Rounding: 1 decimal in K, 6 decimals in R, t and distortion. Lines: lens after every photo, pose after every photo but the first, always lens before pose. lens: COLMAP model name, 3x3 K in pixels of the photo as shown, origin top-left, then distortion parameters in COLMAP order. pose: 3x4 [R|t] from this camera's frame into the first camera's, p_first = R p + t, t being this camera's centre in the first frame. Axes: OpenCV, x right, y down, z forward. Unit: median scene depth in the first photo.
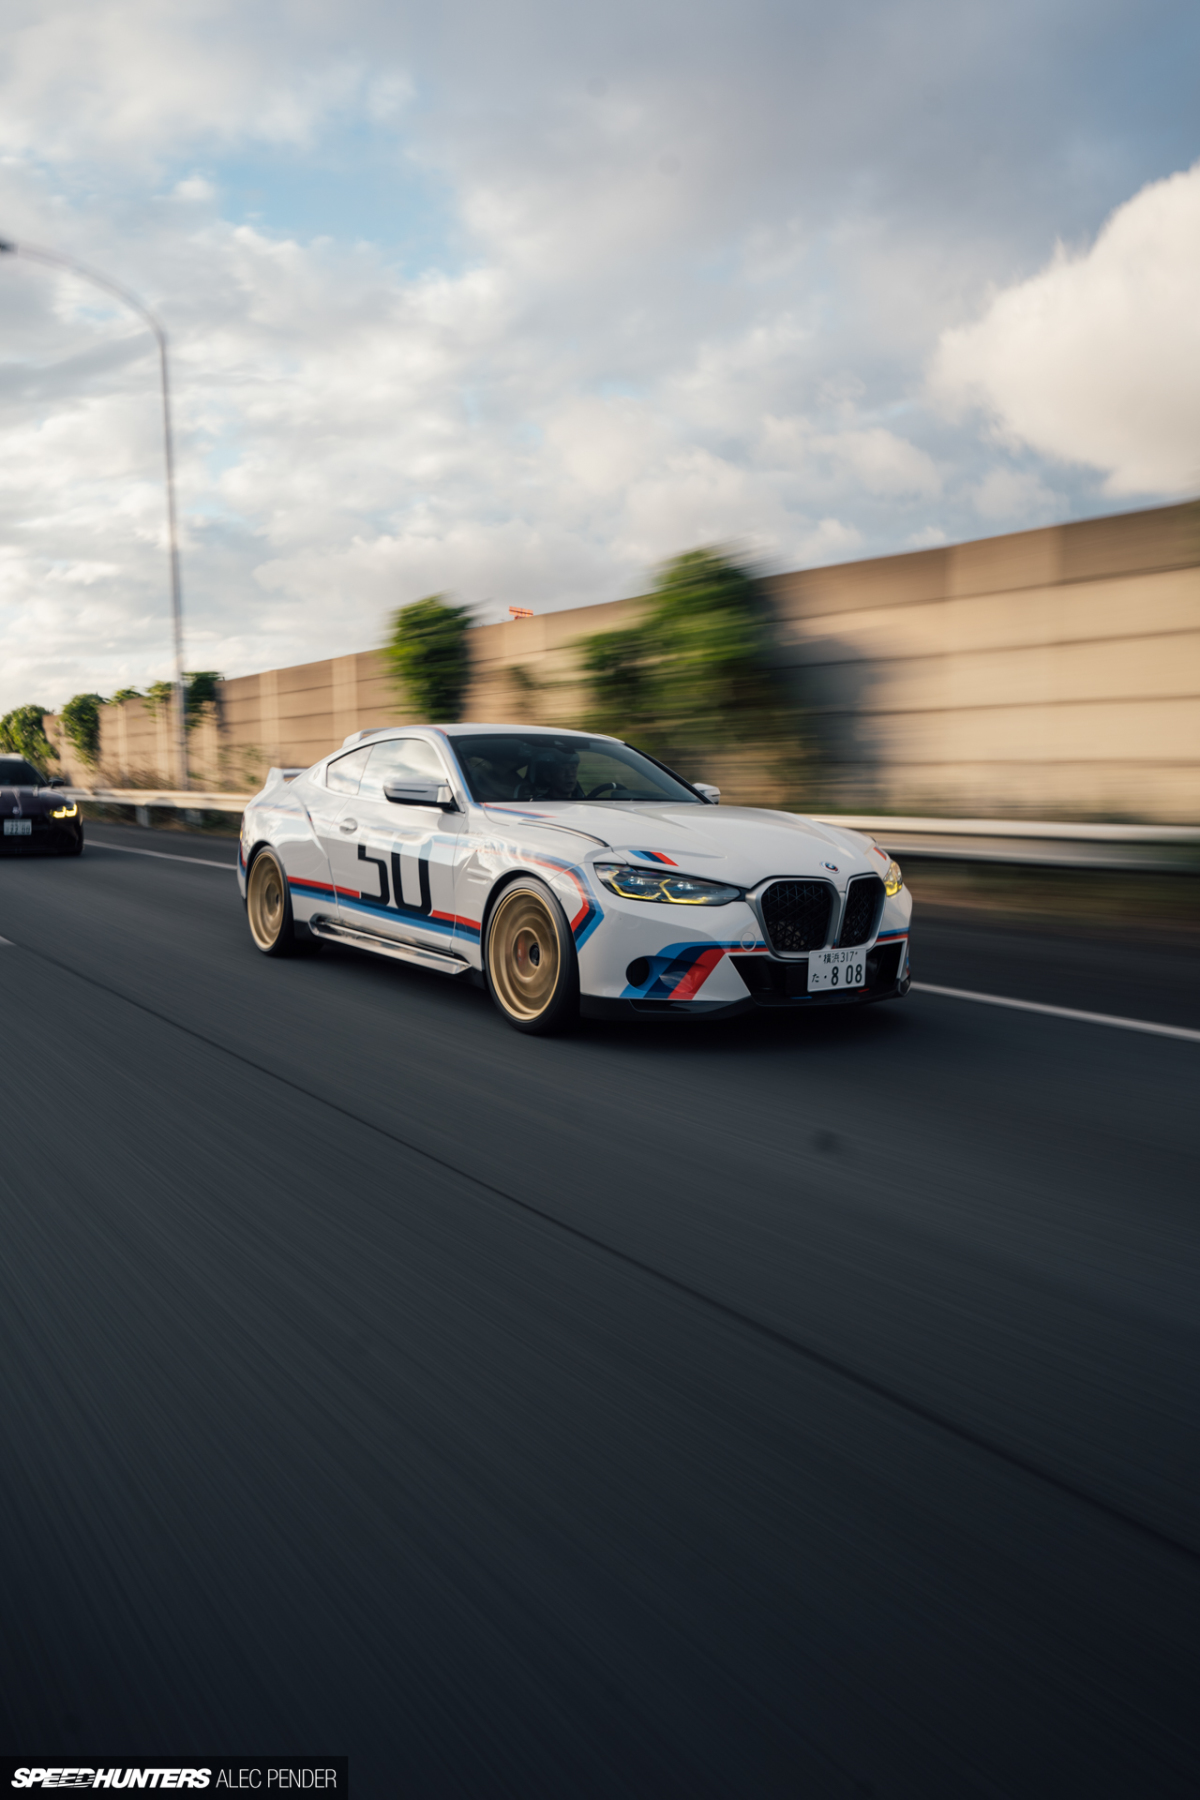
lens RADIAL K [[1478.4, 0, 600.0], [0, 1478.4, 900.0], [0, 0, 1]] dist [0.010267, 0.003403]
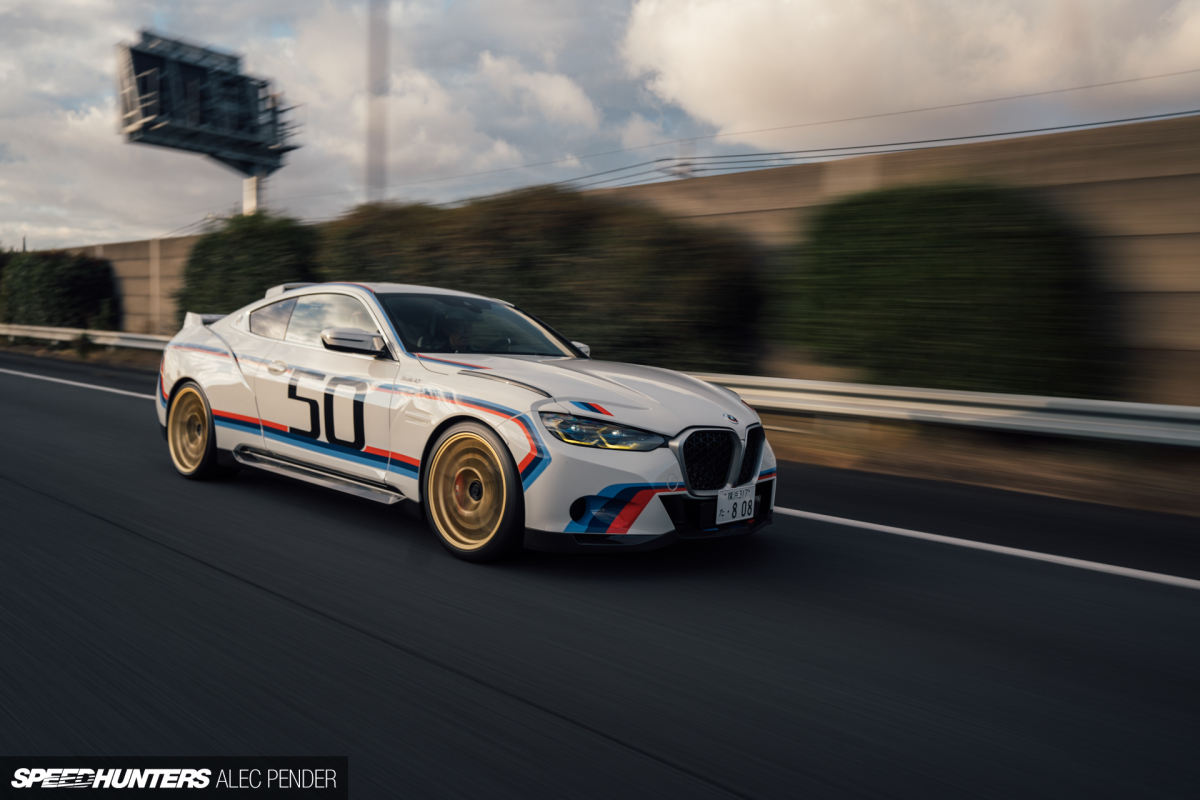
lens RADIAL K [[985.6, 0, 600.0], [0, 985.6, 400.0], [0, 0, 1]] dist [0.010267, 0.003403]
pose [[0.969751, 0.021411, 0.243155, -0.135876], [-0.018660, 0.999733, -0.013611, -0.023644], [-0.243382, 0.008662, 0.969892, 0.247585]]
